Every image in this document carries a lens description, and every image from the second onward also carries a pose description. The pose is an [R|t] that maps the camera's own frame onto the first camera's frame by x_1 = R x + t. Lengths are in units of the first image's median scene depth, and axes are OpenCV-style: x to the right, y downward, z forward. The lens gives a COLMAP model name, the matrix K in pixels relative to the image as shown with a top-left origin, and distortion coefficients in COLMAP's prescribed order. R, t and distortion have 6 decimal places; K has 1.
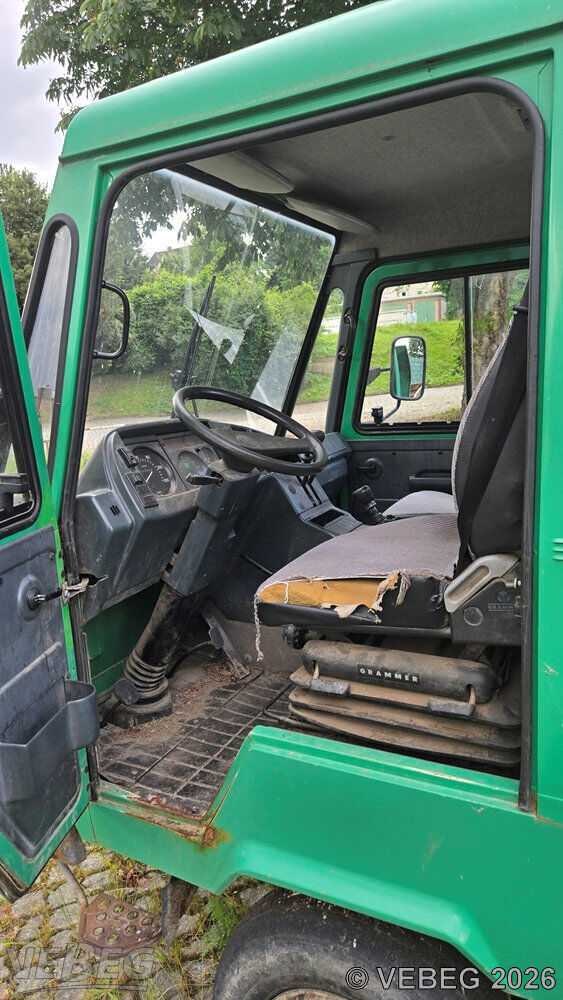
lens RADIAL K [[676.9, 0, 281.5], [0, 676.9, 500.0], [0, 0, 1]] dist [0.002042, -0.001042]
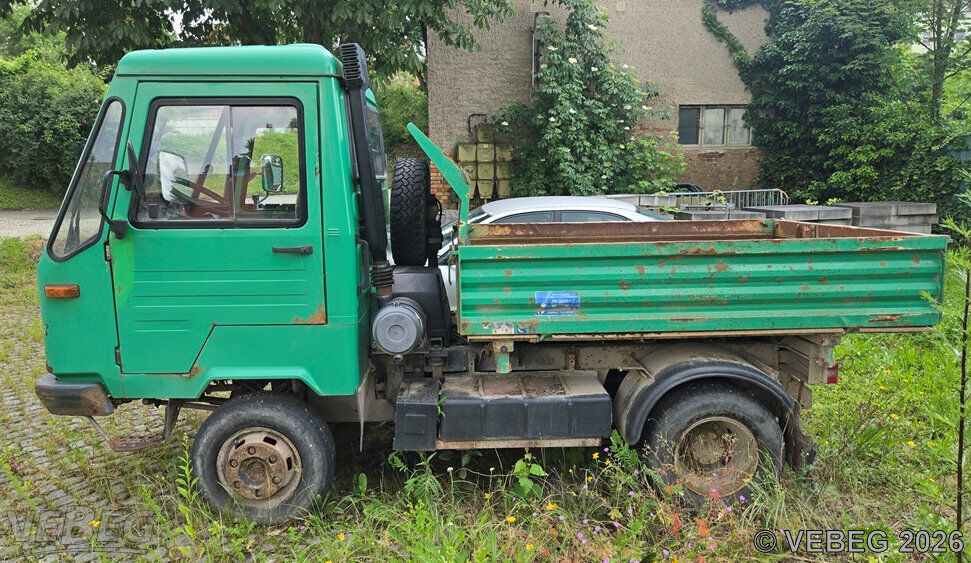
lens RADIAL K [[642.4, 0, 485.5], [0, 642.4, 281.5], [0, 0, 1]] dist [0.004261, -0.002386]
pose [[0.872915, -0.025733, 0.487194, -0.150750], [0.041882, 0.998874, -0.022281, 0.145574], [-0.486072, 0.039854, 0.873010, -0.709548]]
